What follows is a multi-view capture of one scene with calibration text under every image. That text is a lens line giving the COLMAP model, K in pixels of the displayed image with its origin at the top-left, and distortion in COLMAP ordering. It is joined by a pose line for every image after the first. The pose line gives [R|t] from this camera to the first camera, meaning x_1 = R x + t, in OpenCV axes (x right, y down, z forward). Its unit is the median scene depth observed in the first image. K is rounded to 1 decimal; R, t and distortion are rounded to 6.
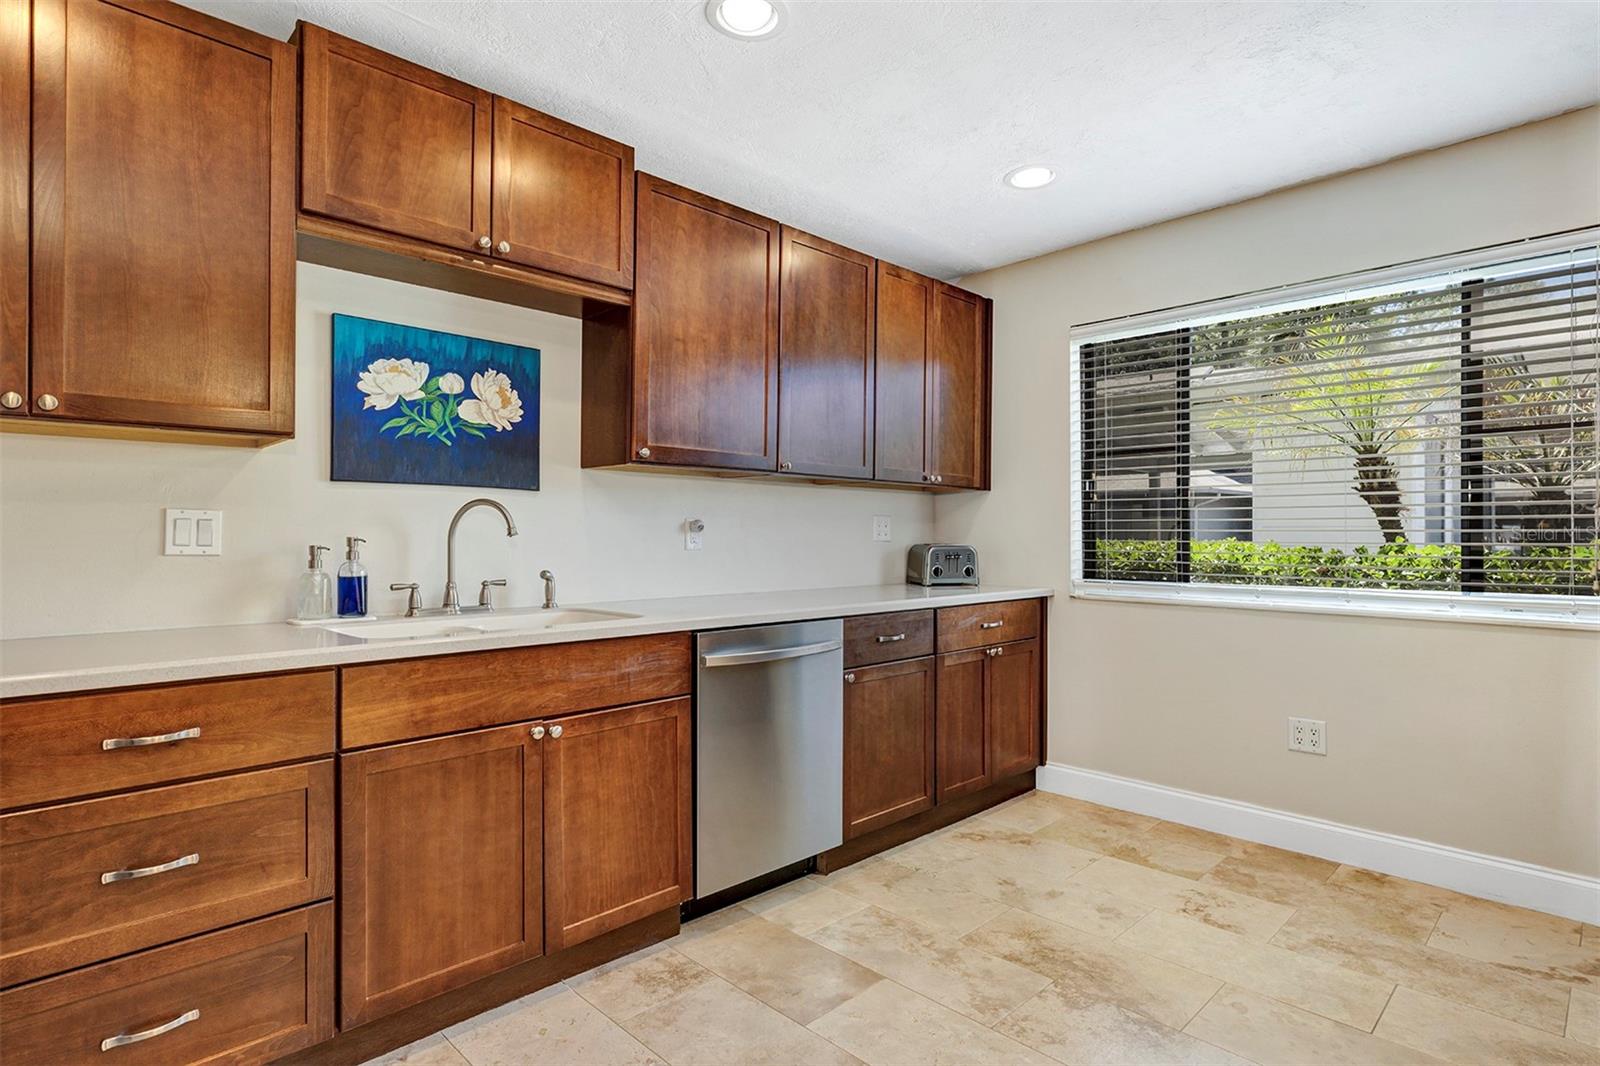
lens RADIAL K [[833.4, 0, 800.0], [0, 833.4, 533.0], [0, 0, 1]] dist [-0.002202, -0.000615]
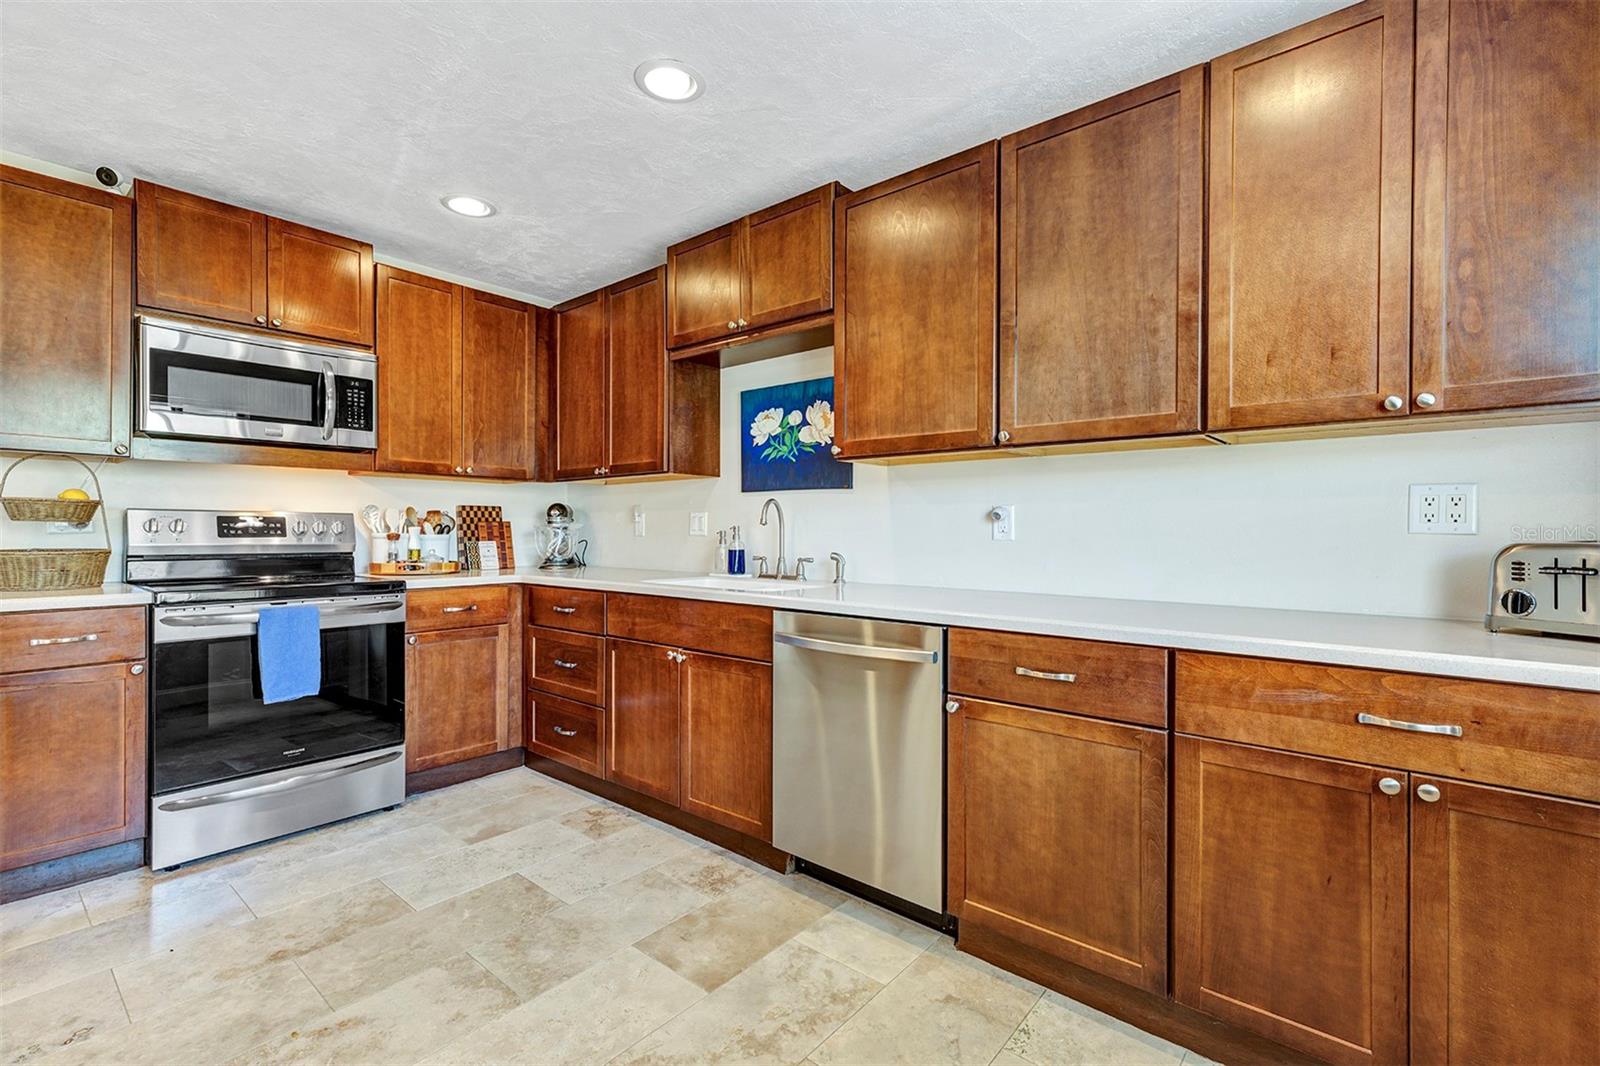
lens RADIAL K [[719.1, 0, 793.0], [0, 719.1, 530.5], [0, 0, 1]] dist [0.009254, 0.000185]
pose [[0.079841, 0.001626, -0.996806, 0.820886], [0.002035, 0.999996, 0.001794, 0.010408], [0.996806, -0.002172, 0.079837, 0.918595]]
